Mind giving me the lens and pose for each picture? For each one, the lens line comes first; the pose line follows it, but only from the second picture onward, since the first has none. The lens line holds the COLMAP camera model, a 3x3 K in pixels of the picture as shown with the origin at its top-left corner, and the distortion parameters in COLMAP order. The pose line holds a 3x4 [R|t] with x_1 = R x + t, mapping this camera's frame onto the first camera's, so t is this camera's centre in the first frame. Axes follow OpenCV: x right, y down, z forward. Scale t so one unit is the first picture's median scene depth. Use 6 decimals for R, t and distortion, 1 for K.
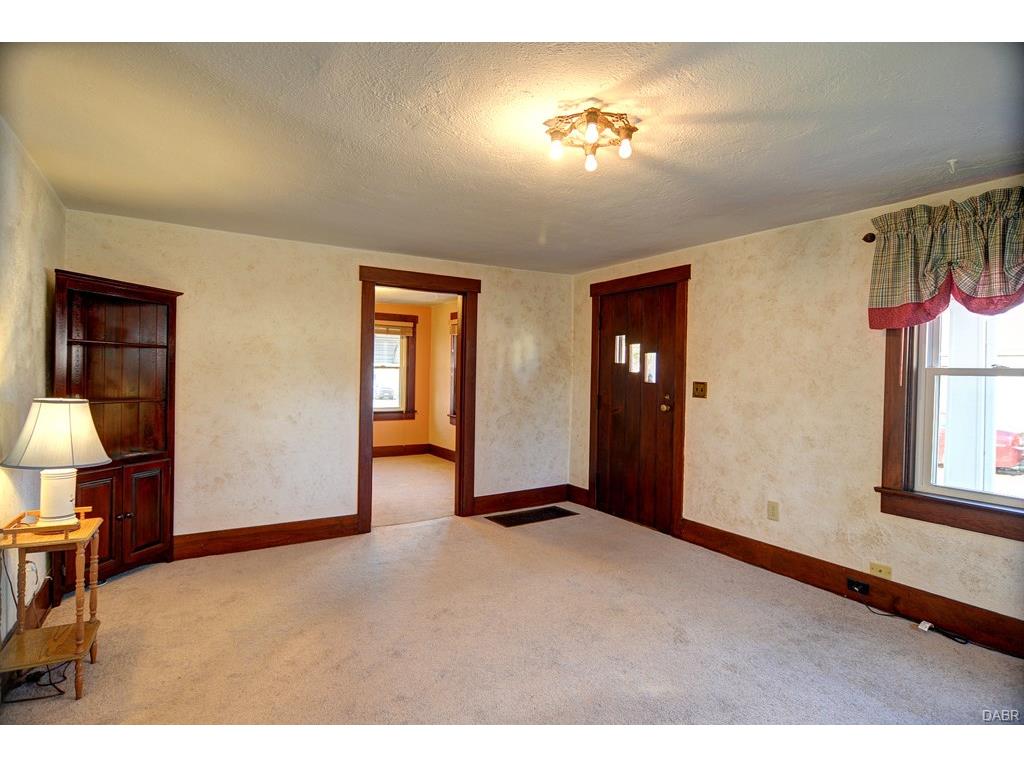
lens RADIAL K [[549.9, 0, 516.8], [0, 549.9, 375.9], [0, 0, 1]] dist [-0.002395, -0.006742]
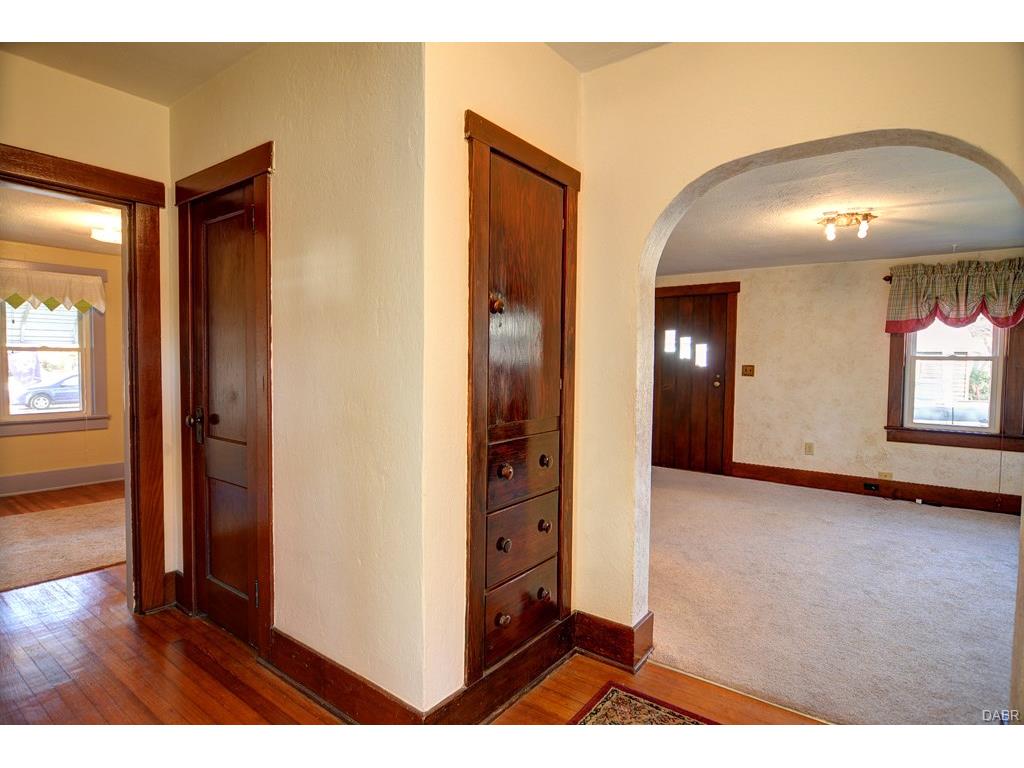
lens RADIAL K [[549.9, 0, 533.2], [0, 549.9, 376.4], [0, 0, 1]] dist [-0.002395, -0.006742]
pose [[0.927886, -0.015625, 0.372538, -0.967874], [0.004801, 0.999539, 0.029967, -0.006905], [-0.372834, -0.026017, 0.927533, -0.157443]]
